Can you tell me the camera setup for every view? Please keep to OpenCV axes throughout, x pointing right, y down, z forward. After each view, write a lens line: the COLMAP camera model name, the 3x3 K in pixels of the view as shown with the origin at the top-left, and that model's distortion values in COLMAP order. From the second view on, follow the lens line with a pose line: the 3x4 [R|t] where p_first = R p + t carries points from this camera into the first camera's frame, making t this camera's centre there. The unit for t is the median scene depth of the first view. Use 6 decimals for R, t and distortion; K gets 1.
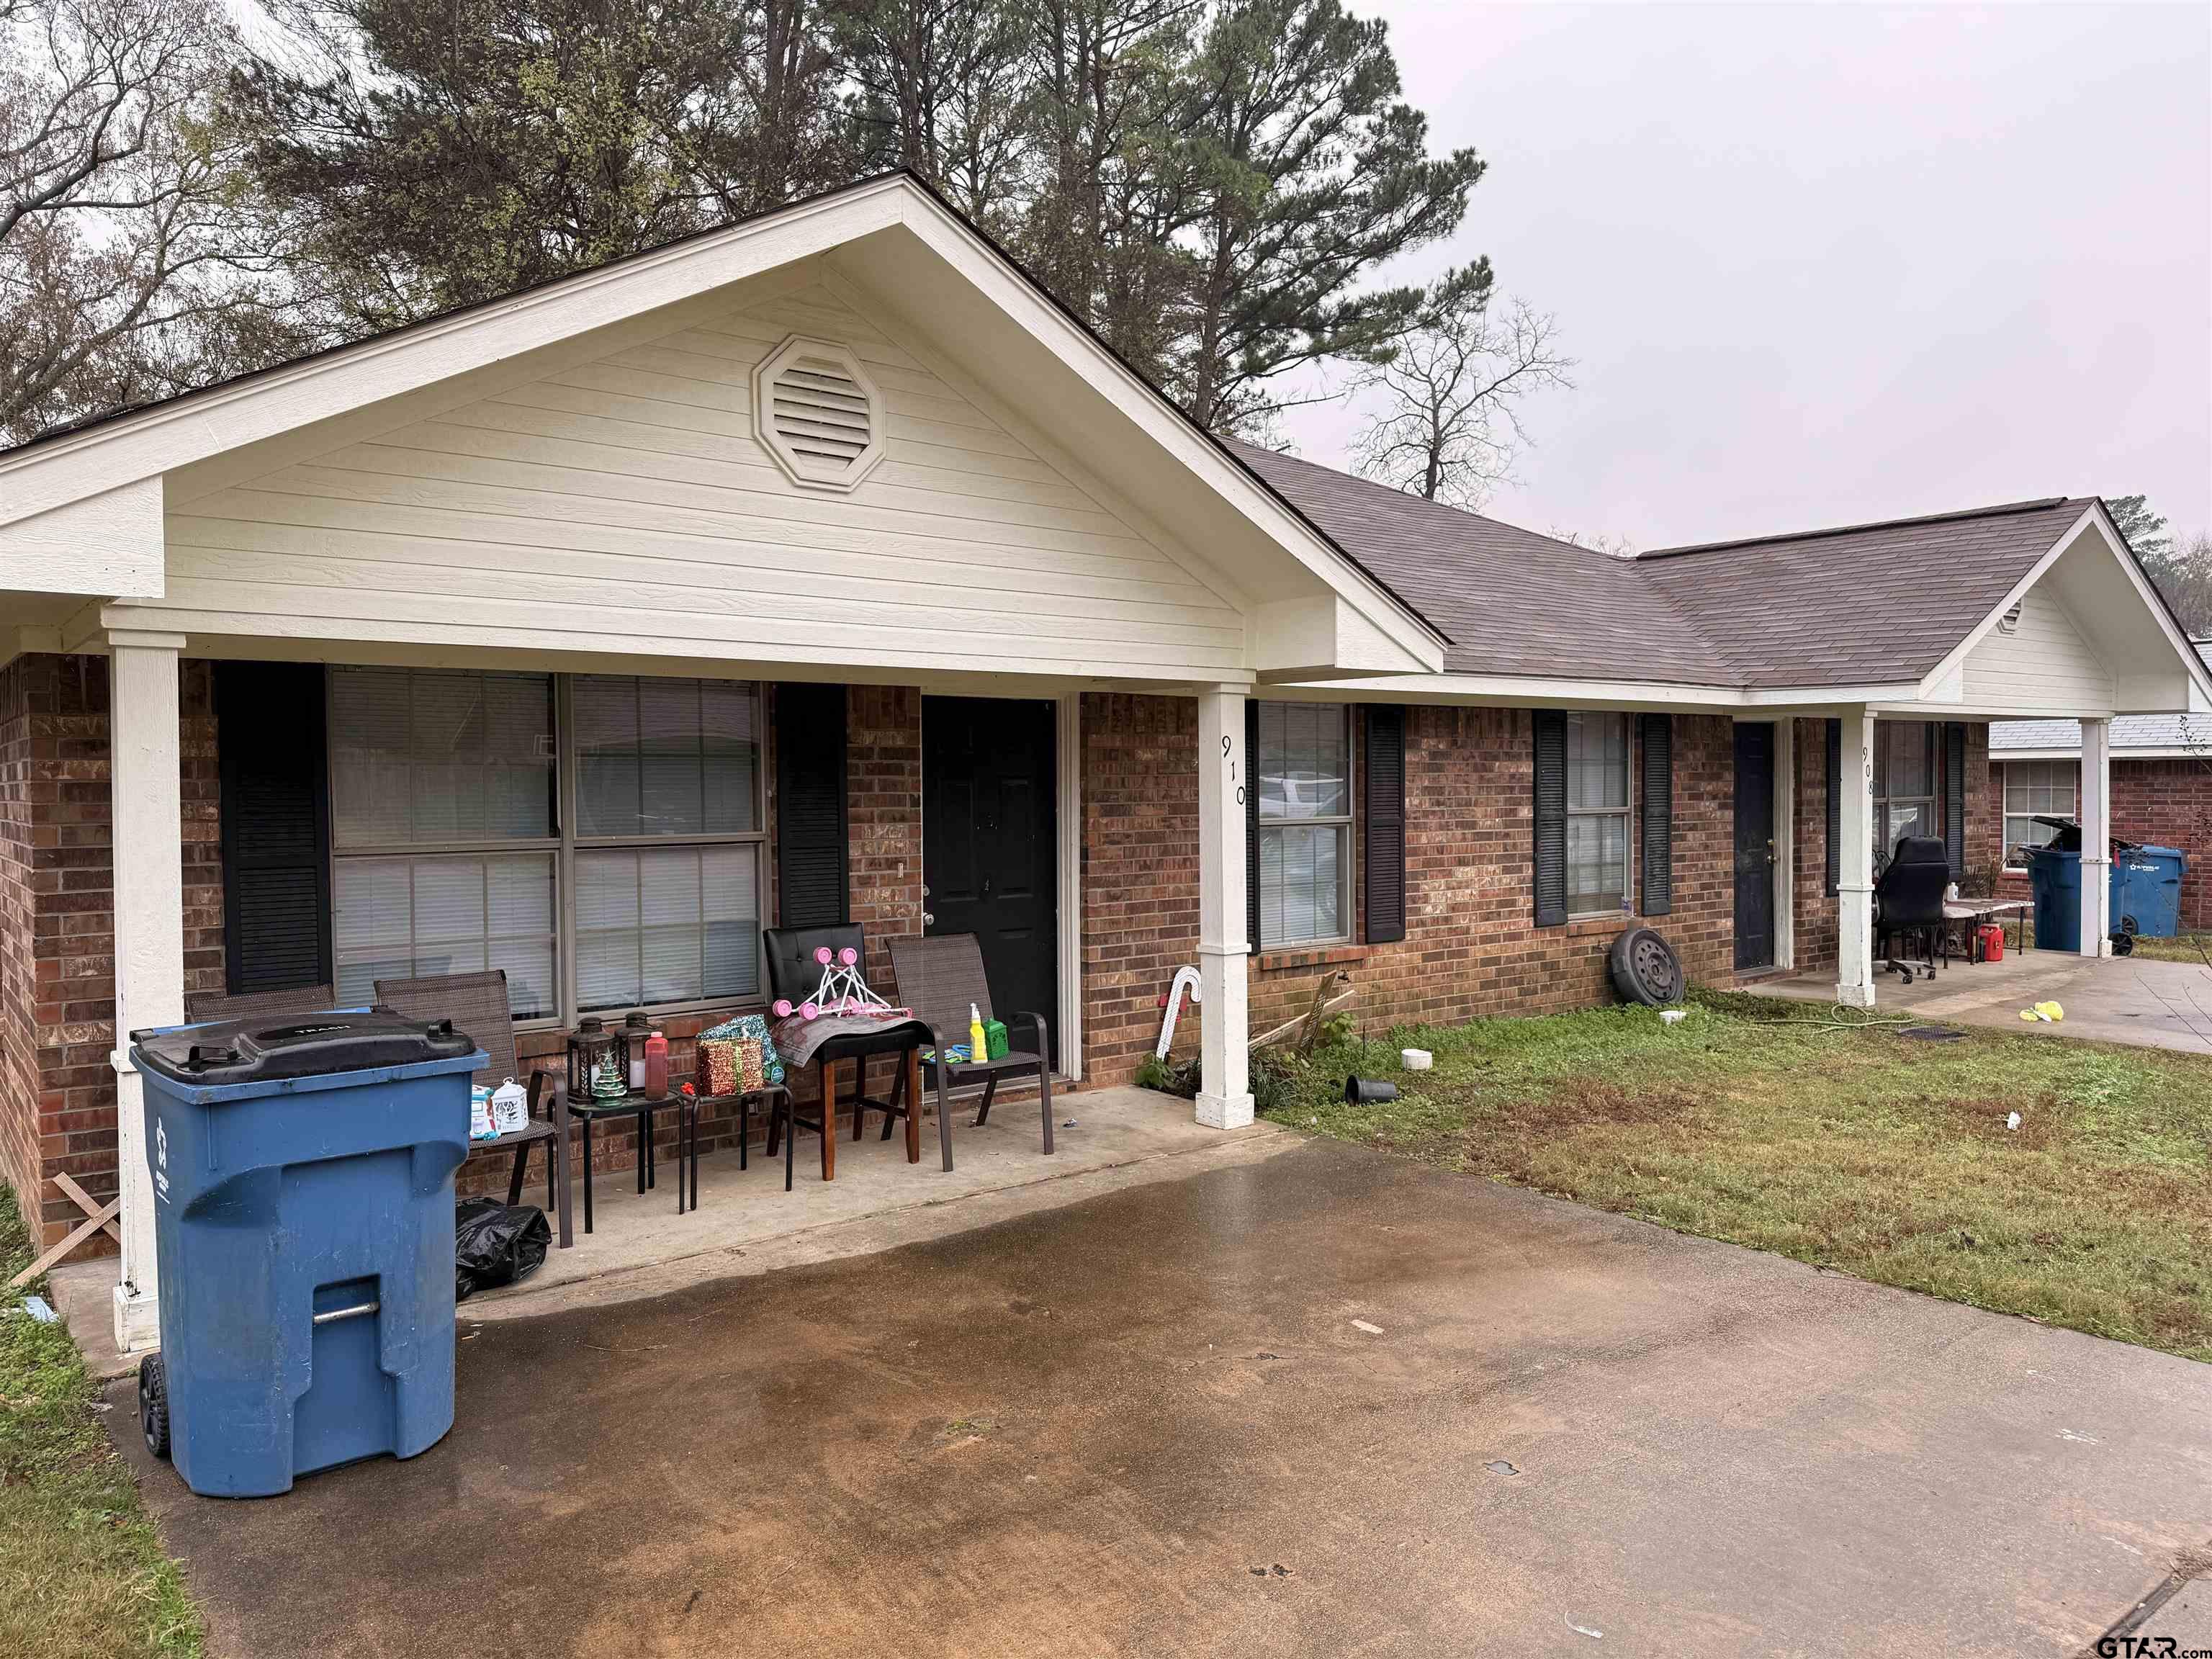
lens RADIAL K [[1544.5, 0, 1088.2], [0, 1544.5, 814.5], [0, 0, 1]] dist [0.072044, -0.078341]
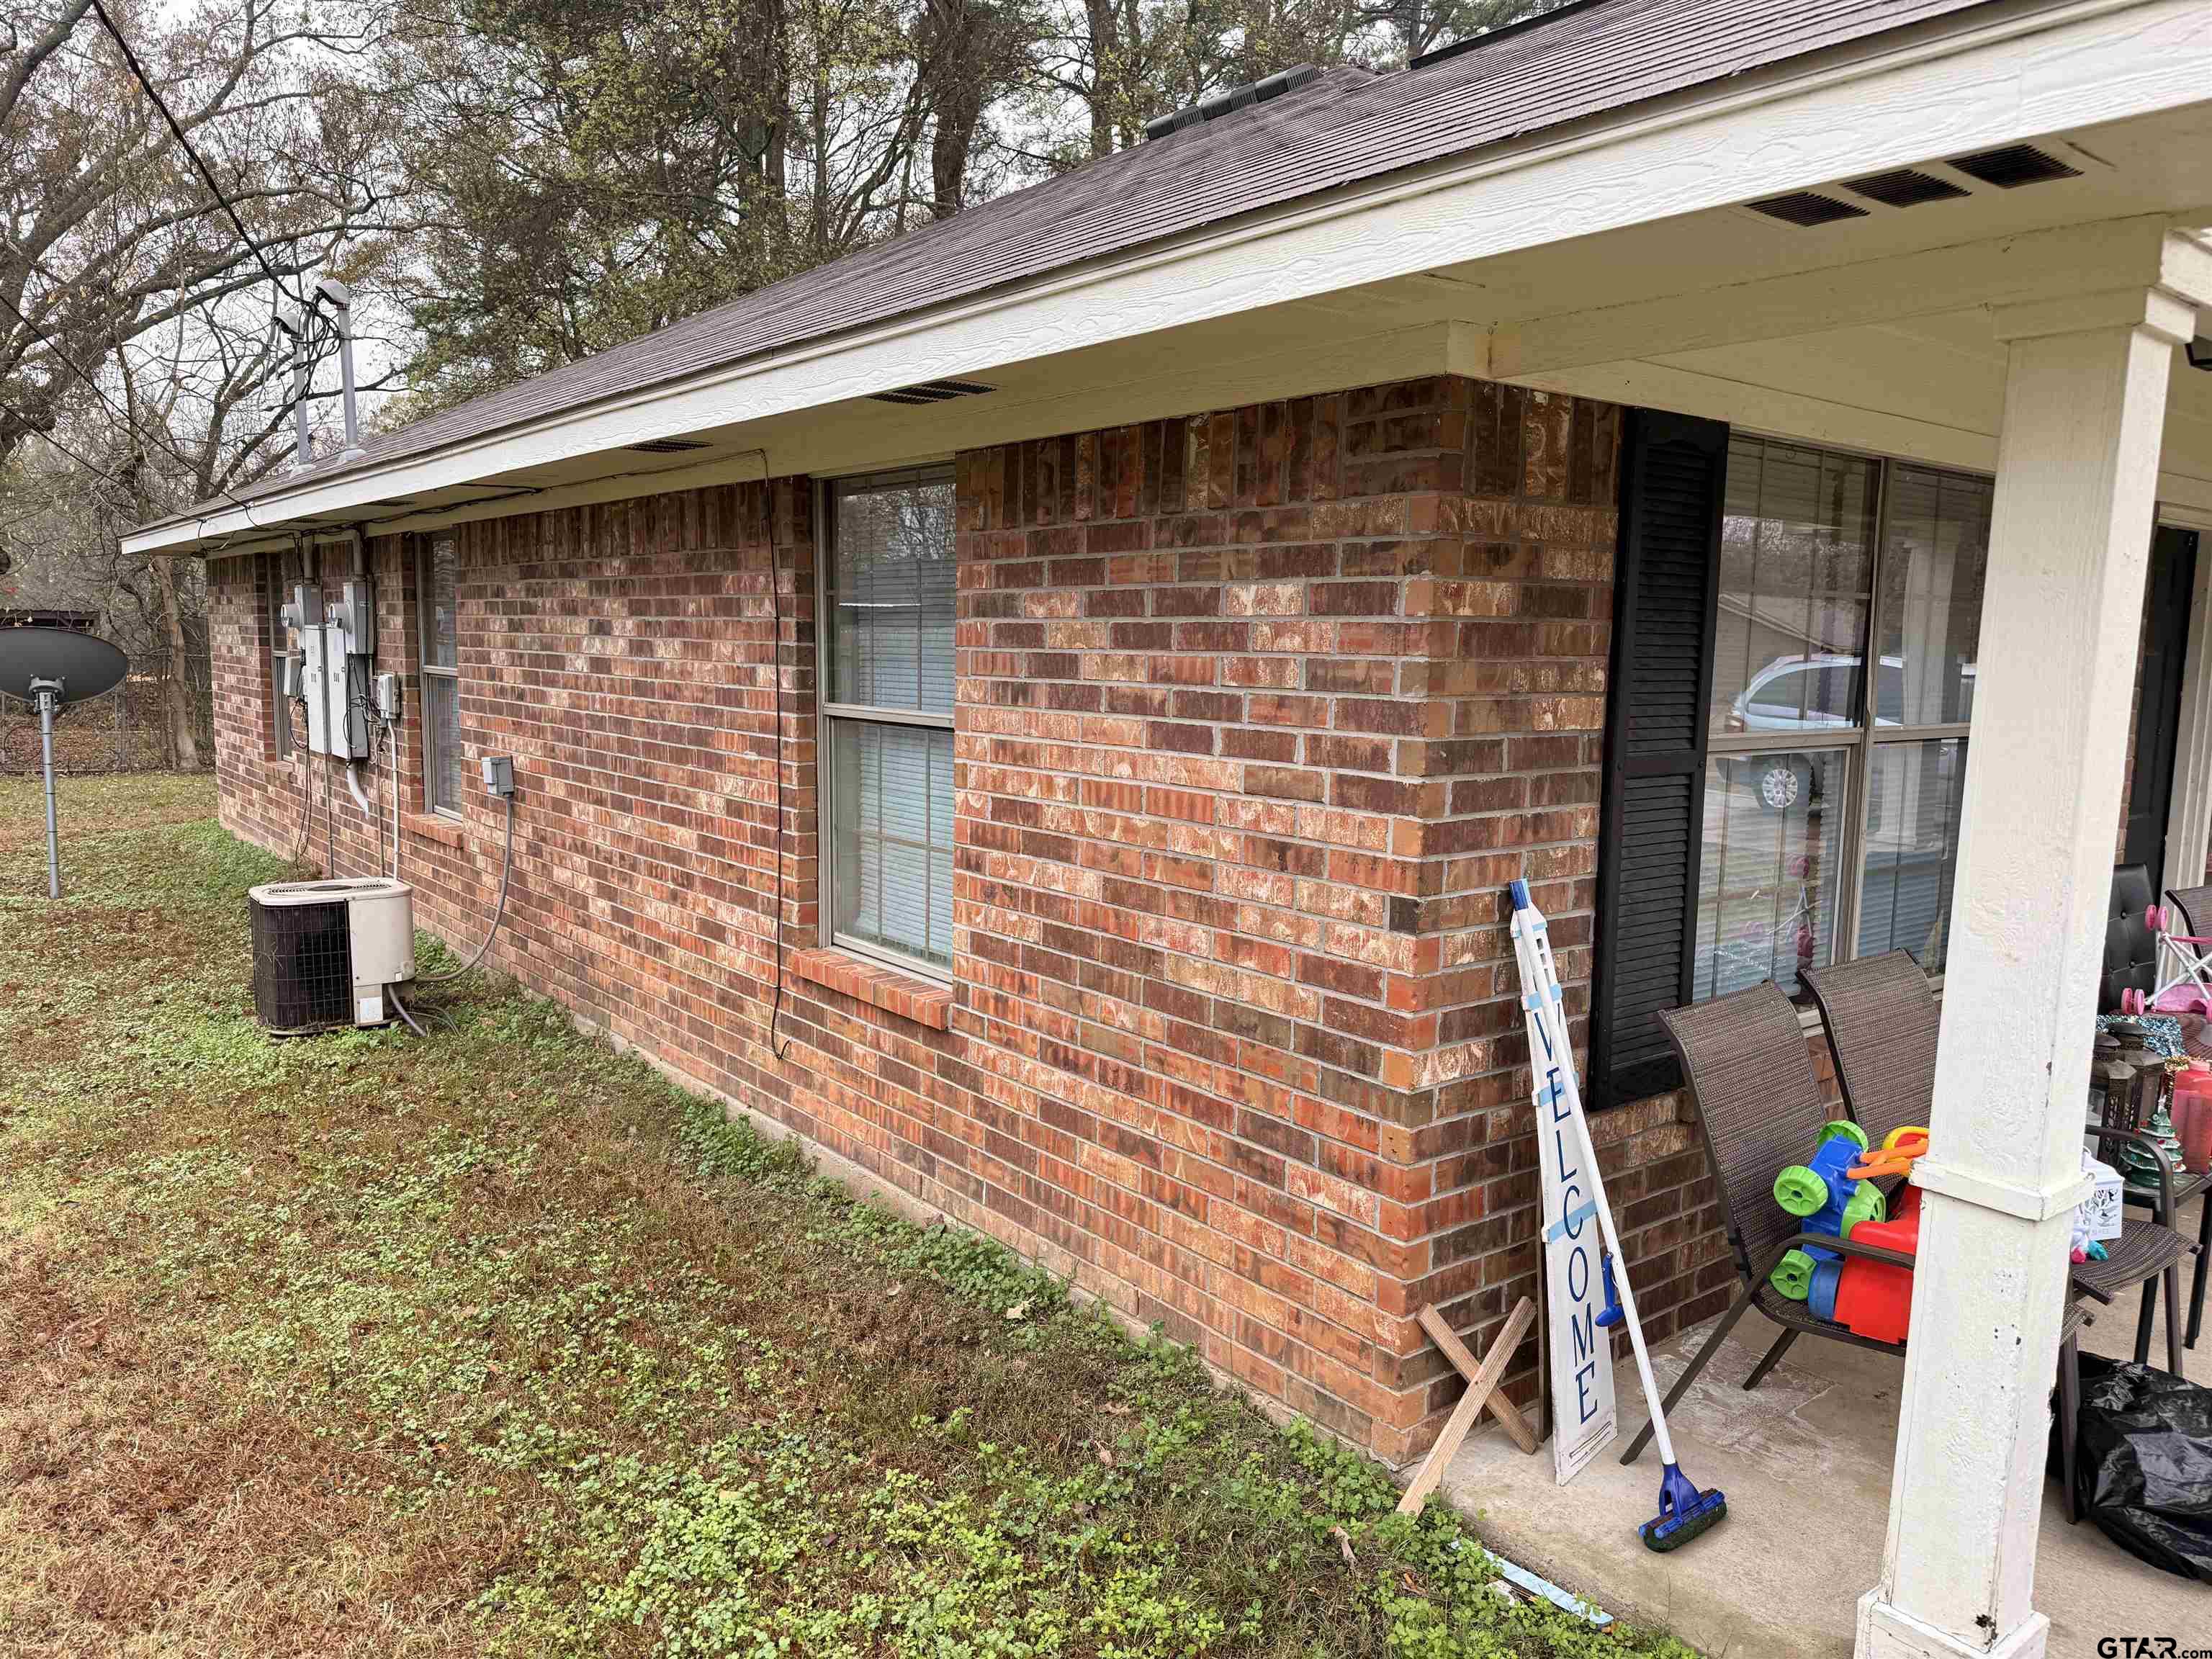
lens RADIAL K [[1544.5, 0, 1093.4], [0, 1544.5, 832.1], [0, 0, 1]] dist [0.072044, -0.078341]
pose [[0.999608, 0.027231, -0.006465, -0.500592], [-0.026414, 0.994261, 0.103670, 0.000220], [0.009251, -0.103459, 0.994591, 0.288944]]
